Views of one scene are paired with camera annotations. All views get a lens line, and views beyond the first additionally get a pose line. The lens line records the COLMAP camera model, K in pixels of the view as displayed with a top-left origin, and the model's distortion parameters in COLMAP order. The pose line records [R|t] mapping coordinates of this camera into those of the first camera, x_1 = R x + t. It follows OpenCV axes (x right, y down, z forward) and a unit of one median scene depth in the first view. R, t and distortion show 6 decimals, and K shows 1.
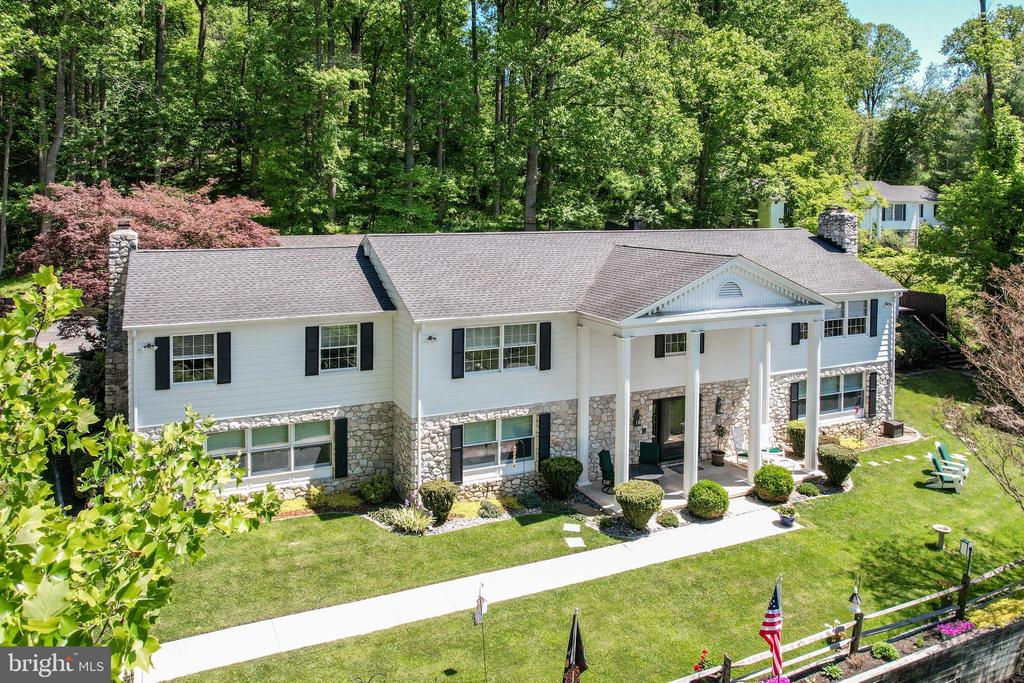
lens RADIAL K [[723.8, 0, 496.3], [0, 723.8, 225.4], [0, 0, 1]] dist [-0.019872, 0.001781]
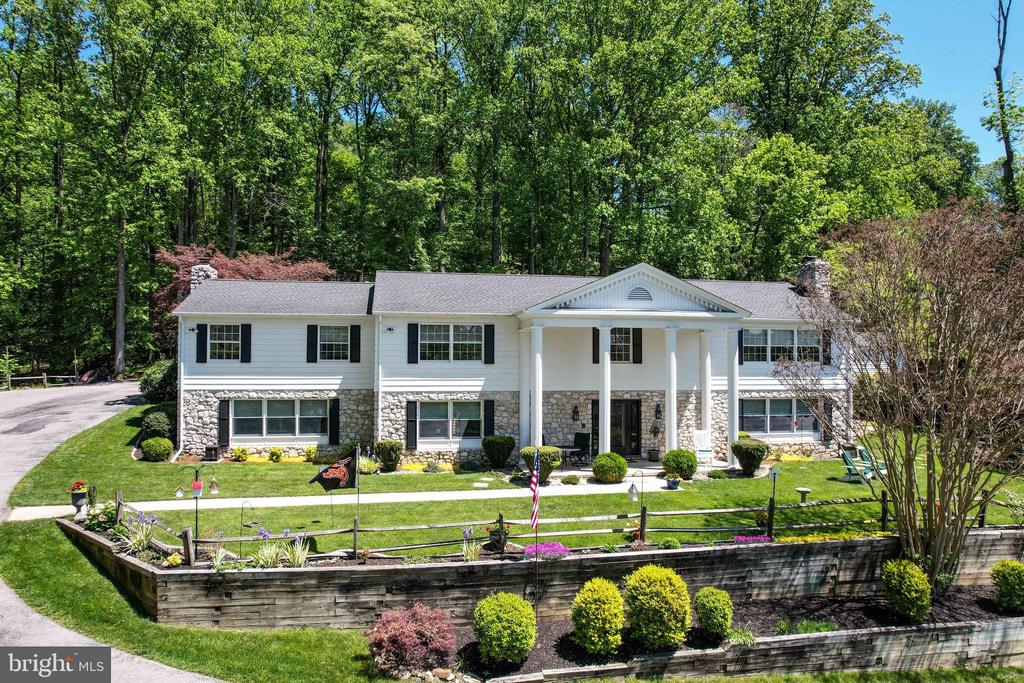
lens RADIAL K [[650.7, 0, 512.0], [0, 650.7, 341.5], [0, 0, 1]] dist [-0.021357, 0.000316]
pose [[0.973428, -0.000976, -0.228993, 0.365522], [-0.010629, 0.998721, -0.049441, 0.220507], [0.228748, 0.050561, 0.972172, -0.068675]]
